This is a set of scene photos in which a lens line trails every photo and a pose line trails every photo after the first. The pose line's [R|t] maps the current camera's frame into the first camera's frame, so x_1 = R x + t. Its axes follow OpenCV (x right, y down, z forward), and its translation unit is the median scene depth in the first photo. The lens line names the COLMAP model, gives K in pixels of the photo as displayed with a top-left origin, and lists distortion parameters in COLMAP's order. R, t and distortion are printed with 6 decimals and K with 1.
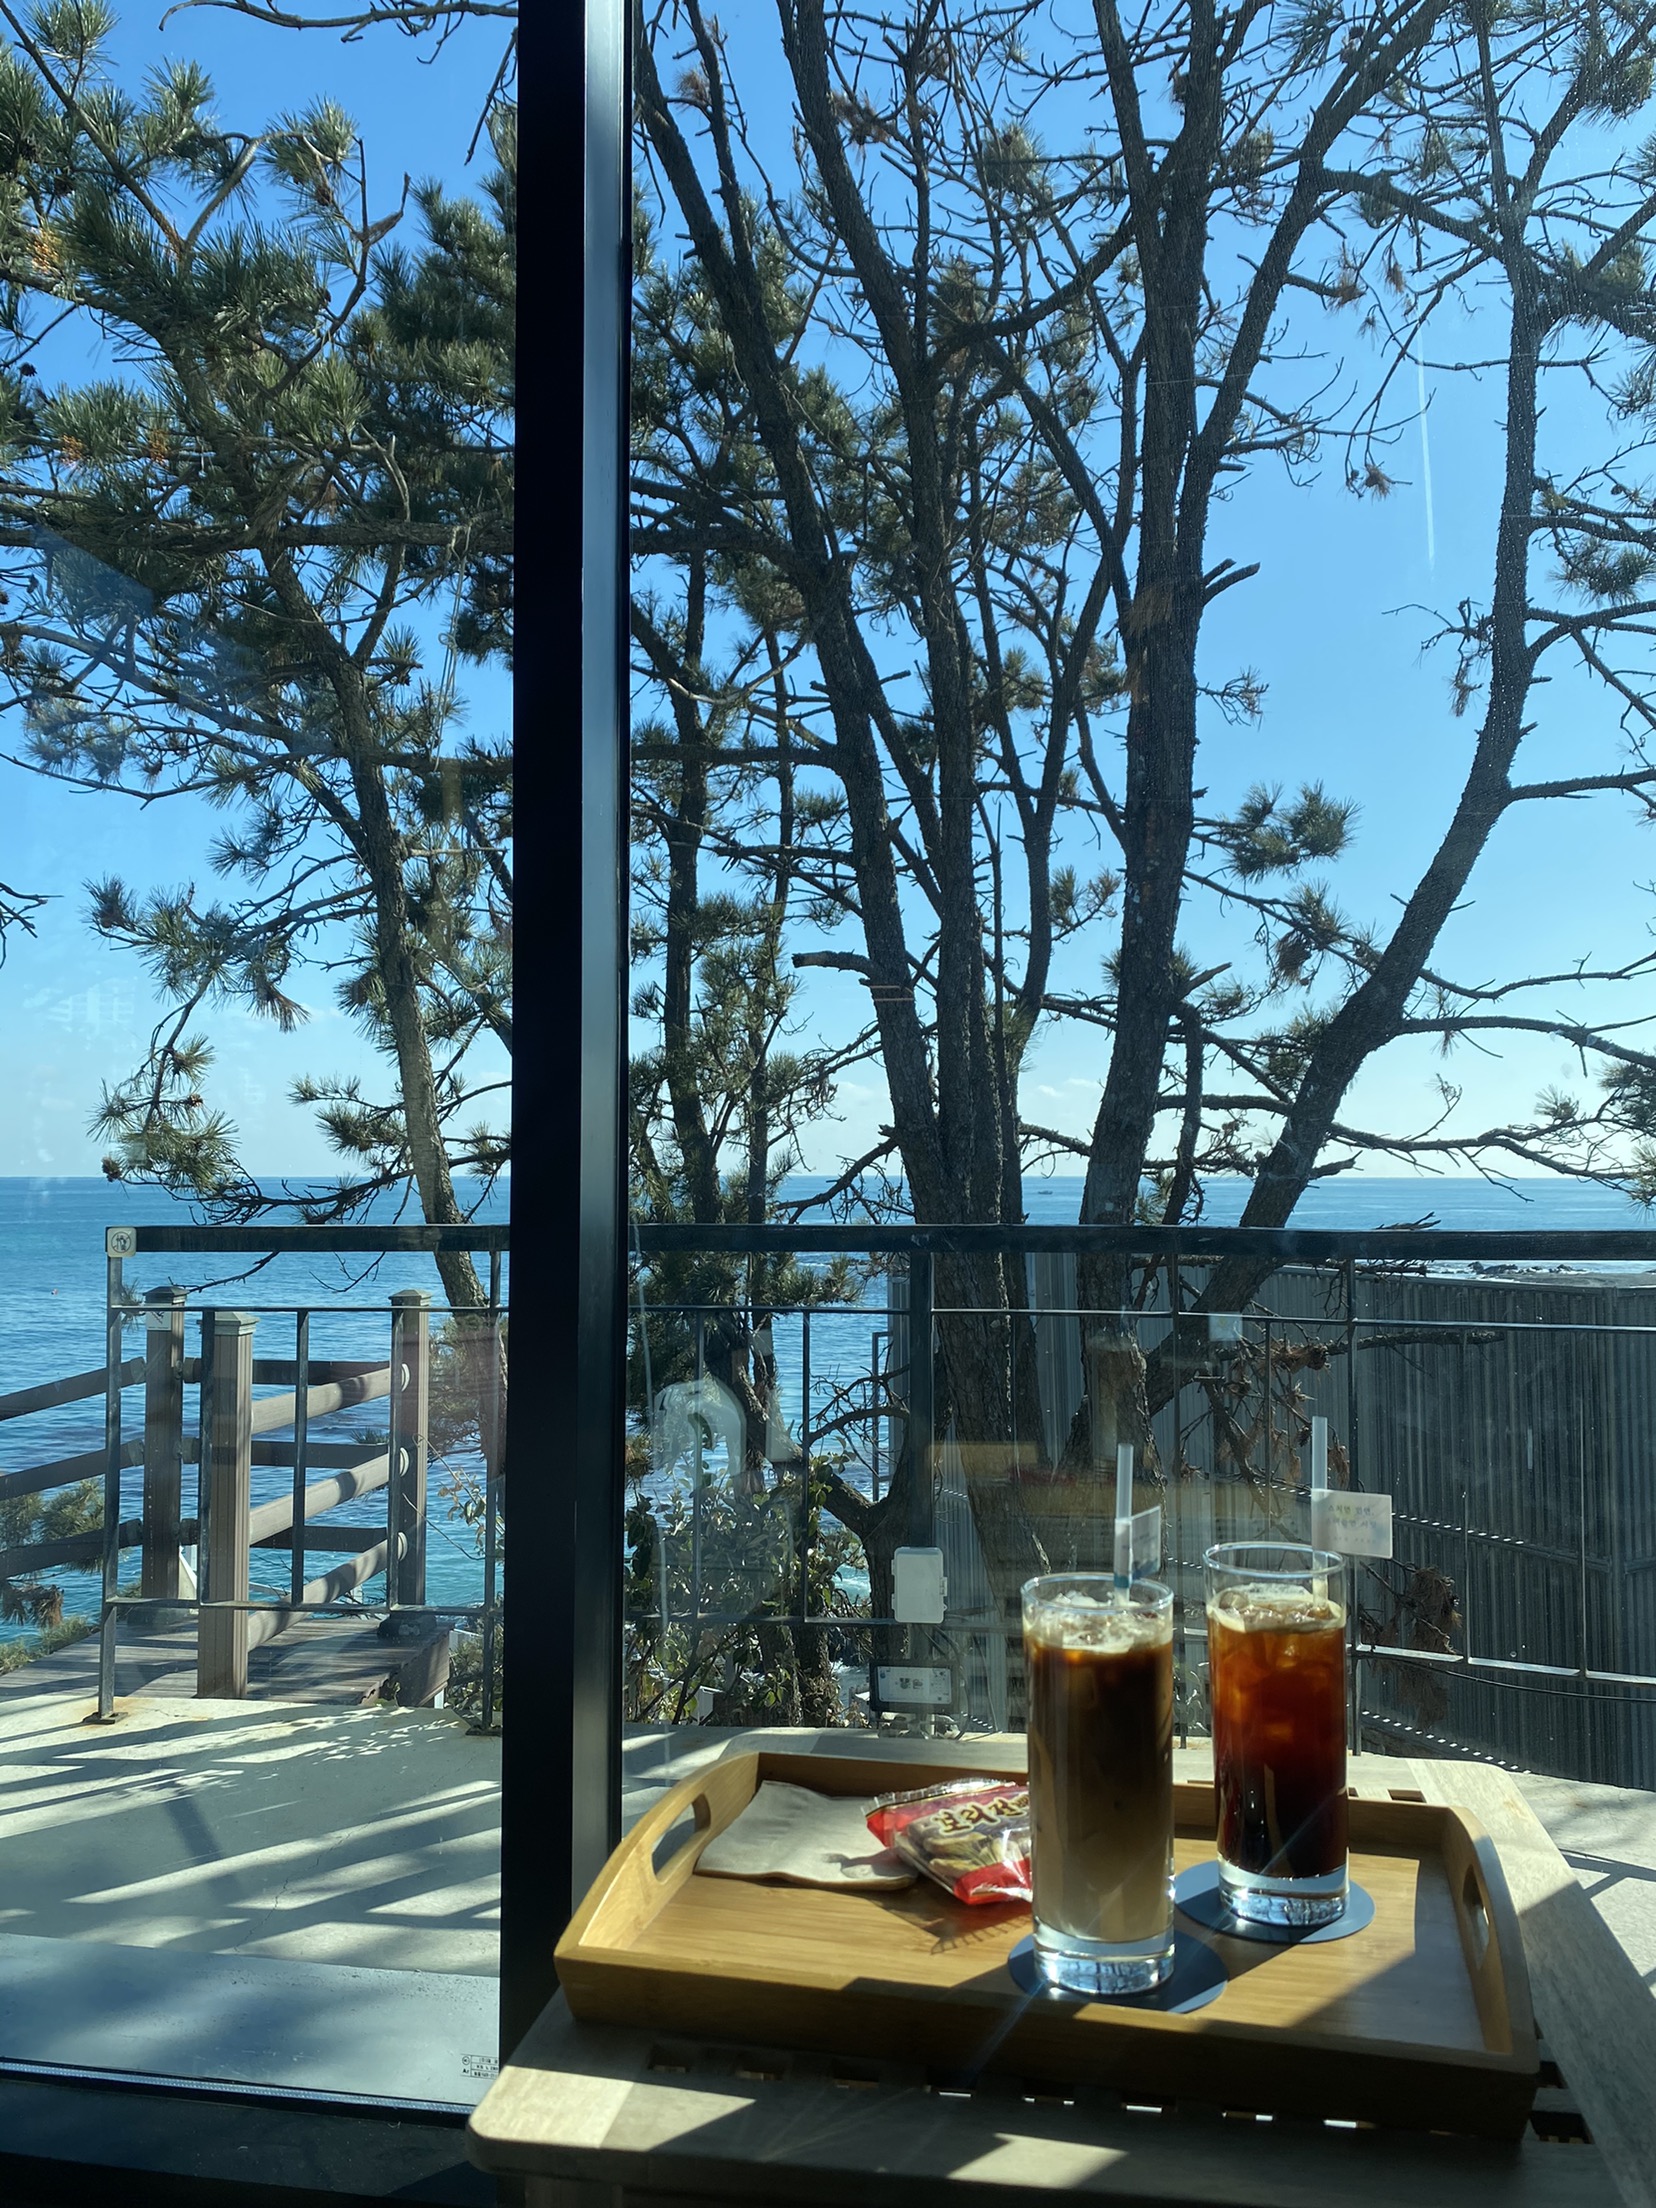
lens RADIAL K [[1713.3, 0, 828.0], [0, 1713.3, 1104.0], [0, 0, 1]] dist [-0.003347, 0.002076]
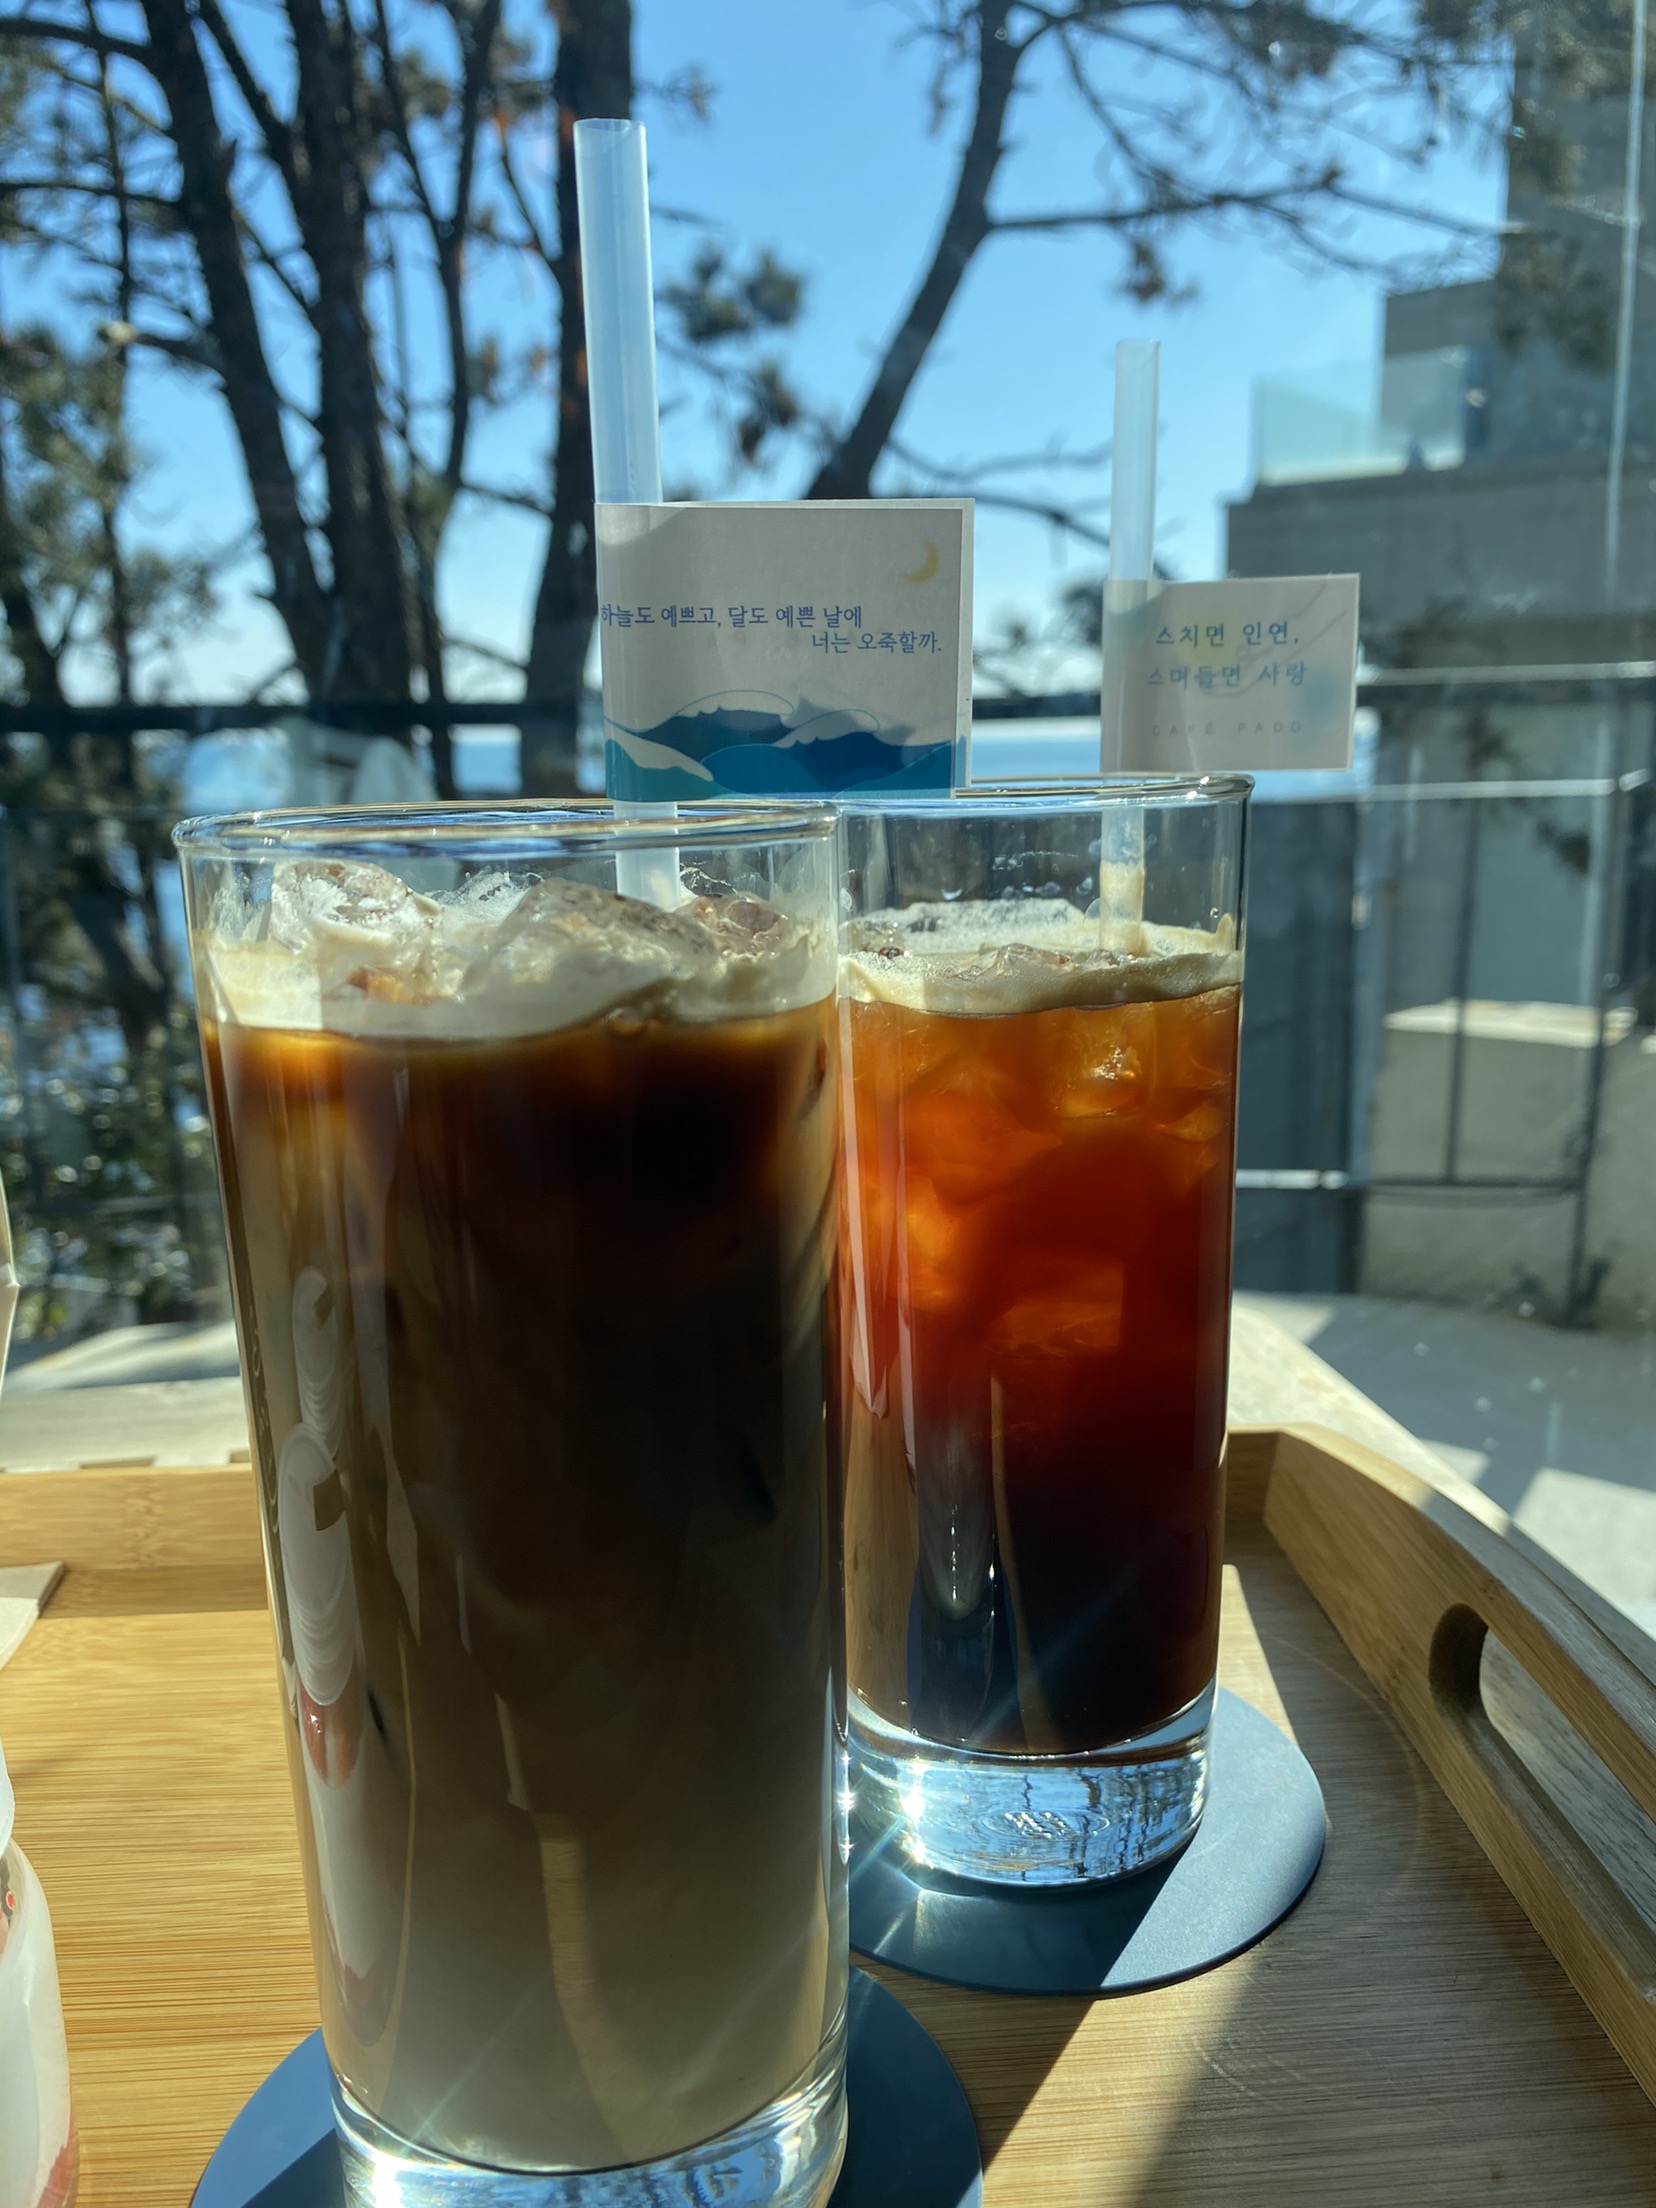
lens RADIAL K [[1676.8, 0, 828.0], [0, 1676.8, 1104.0], [0, 0, 1]] dist [-0.134475, 0.001396]
pose [[0.949152, -0.085519, 0.302979, 0.027071], [0.010957, 0.970788, 0.239690, 0.048488], [-0.314627, -0.224183, 0.922362, 0.142511]]
